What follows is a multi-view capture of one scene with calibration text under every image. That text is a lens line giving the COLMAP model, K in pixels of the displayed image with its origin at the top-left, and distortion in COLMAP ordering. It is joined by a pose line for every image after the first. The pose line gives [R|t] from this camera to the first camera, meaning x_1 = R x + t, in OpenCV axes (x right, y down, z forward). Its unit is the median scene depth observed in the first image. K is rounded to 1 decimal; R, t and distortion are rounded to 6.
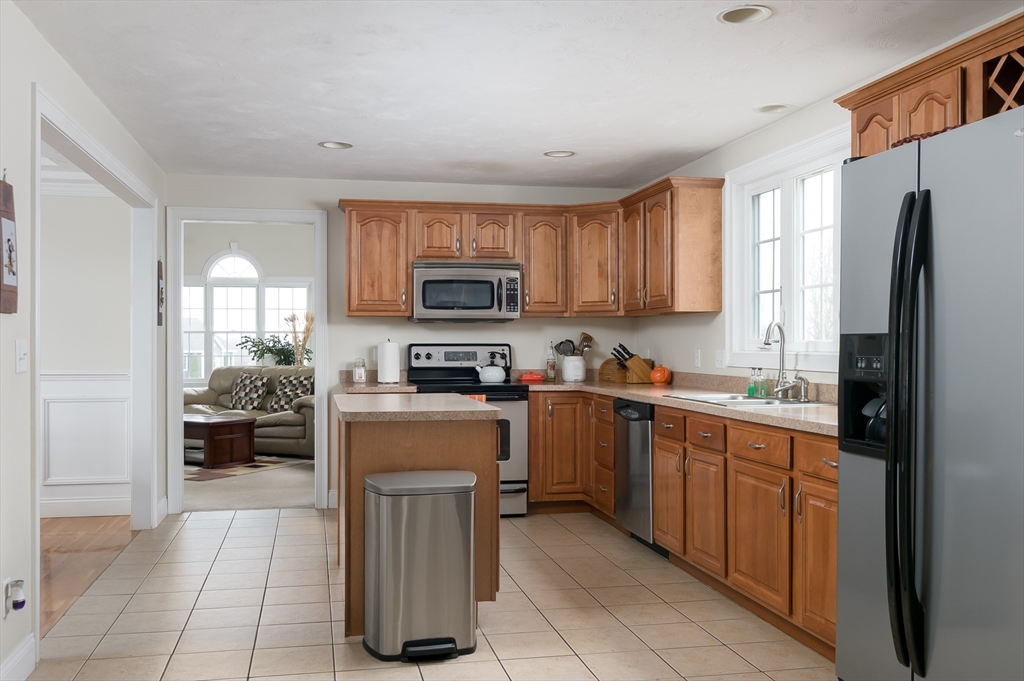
lens RADIAL K [[960.4, 0, 508.2], [0, 960.4, 344.9], [0, 0, 1]] dist [-0.040698, 0.000000]
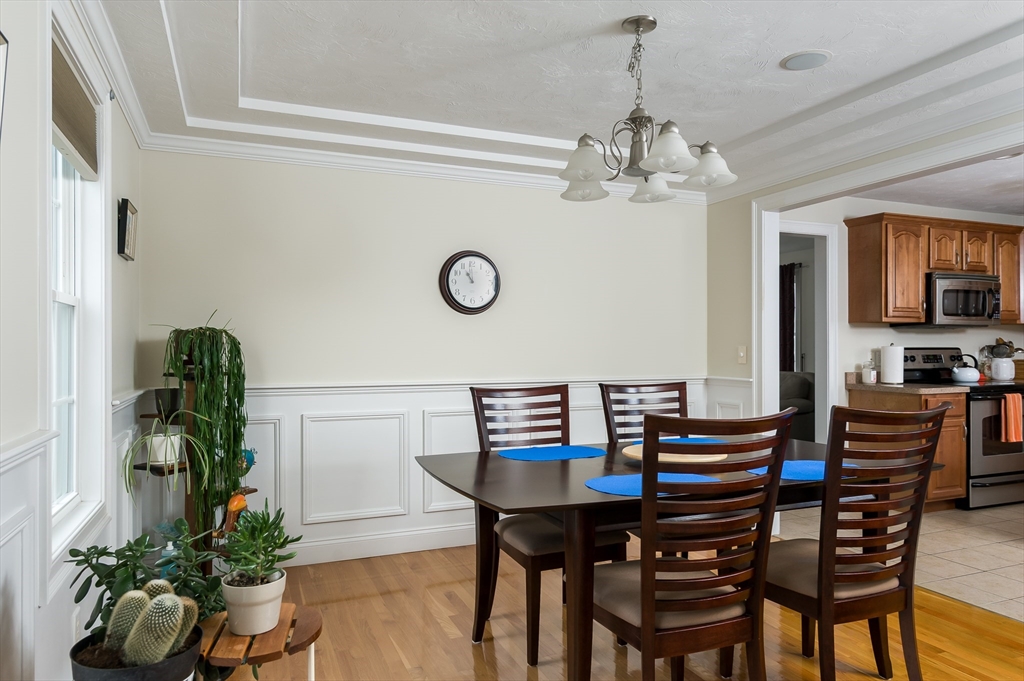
lens RADIAL K [[678.5, 0, 512.0], [0, 678.5, 346.3], [0, 0, 1]] dist [0.003389, 0.002189]
pose [[0.981749, -0.004395, 0.190130, -0.705696], [0.006009, 0.999951, -0.007912, 0.000642], [-0.190086, 0.008910, 0.981727, 0.327071]]
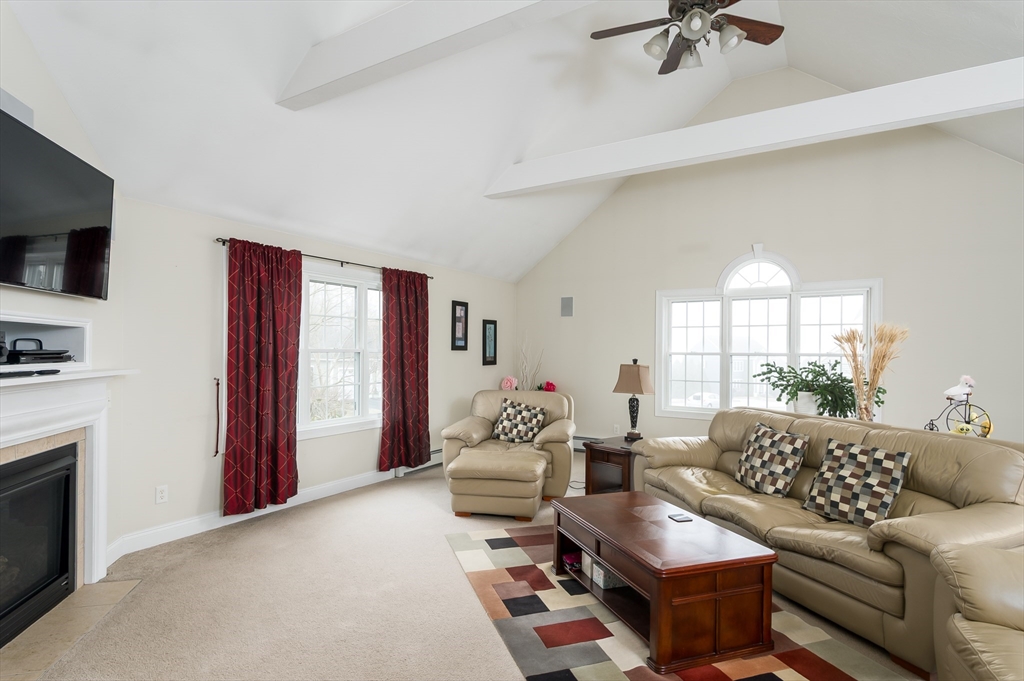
lens RADIAL K [[539.2, 0, 506.0], [0, 539.2, 347.9], [0, 0, 1]] dist [0.020205, 0.000929]
pose [[0.733389, 0.003736, -0.679799, -0.255144], [-0.009696, 0.999941, -0.004964, -0.028563], [0.679740, 0.010232, 0.733382, 1.012839]]
